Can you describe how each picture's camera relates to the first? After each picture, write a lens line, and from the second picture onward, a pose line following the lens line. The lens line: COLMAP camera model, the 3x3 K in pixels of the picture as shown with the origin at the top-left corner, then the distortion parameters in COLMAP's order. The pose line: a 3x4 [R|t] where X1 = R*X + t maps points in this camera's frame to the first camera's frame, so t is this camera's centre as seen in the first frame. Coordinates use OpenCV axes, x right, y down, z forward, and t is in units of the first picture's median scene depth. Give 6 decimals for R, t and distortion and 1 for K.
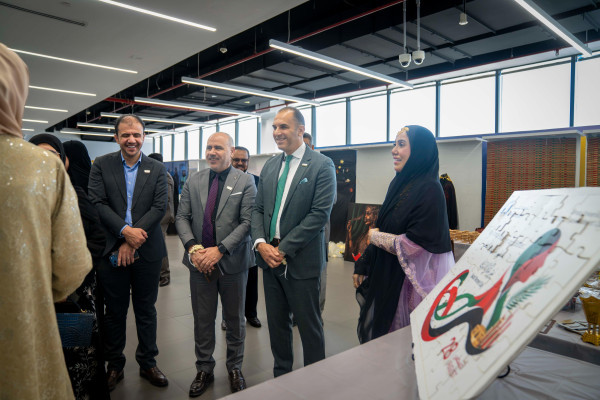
lens RADIAL K [[465.6, 0, 300.0], [0, 465.6, 200.0], [0, 0, 1]] dist [0.003503, 0.004456]
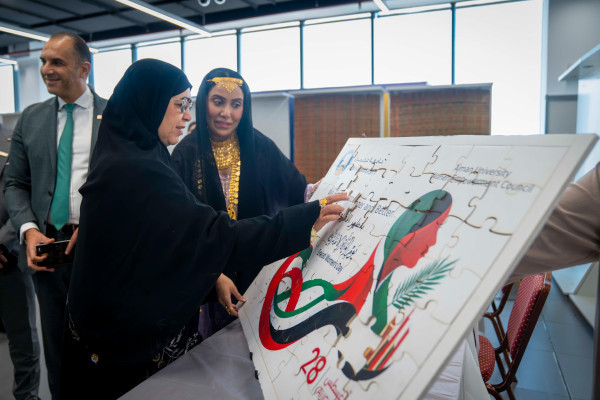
lens RADIAL K [[465.6, 0, 300.0], [0, 465.6, 200.0], [0, 0, 1]] dist [0.003503, 0.004456]
pose [[0.905394, -0.059756, 0.420347, 0.011788], [0.026075, 0.996003, 0.085425, 0.001723], [-0.423772, -0.066383, 0.903333, 0.285226]]
